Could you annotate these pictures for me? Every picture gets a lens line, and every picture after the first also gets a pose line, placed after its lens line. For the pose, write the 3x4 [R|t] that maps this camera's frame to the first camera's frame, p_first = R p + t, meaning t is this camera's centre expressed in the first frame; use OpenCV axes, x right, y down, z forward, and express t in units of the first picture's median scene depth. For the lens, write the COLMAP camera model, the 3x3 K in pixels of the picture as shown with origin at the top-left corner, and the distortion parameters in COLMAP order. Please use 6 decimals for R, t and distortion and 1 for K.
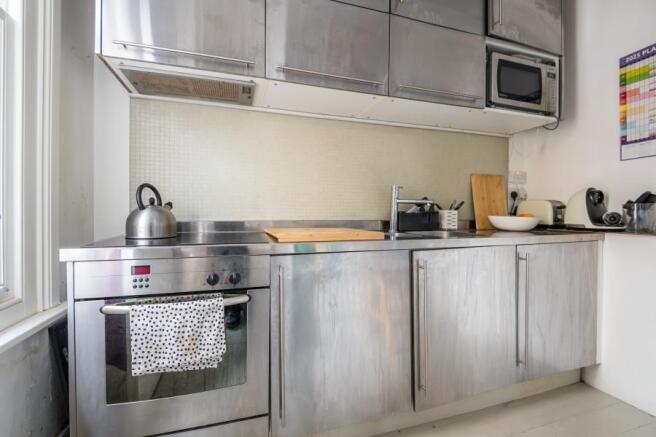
lens RADIAL K [[302.5, 0, 328.0], [0, 302.5, 218.5], [0, 0, 1]] dist [-0.001378, -0.000759]
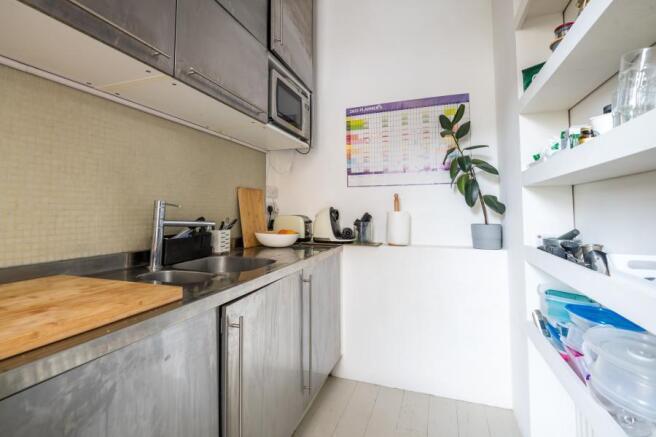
lens RADIAL K [[305.4, 0, 328.0], [0, 305.4, 198.0], [0, 0, 1]] dist [0.024697, -0.000944]
pose [[0.610302, 0.030337, 0.791588, -0.110122], [0.011156, 0.998838, -0.046880, -0.079478], [-0.792090, 0.037442, 0.609255, 0.256332]]
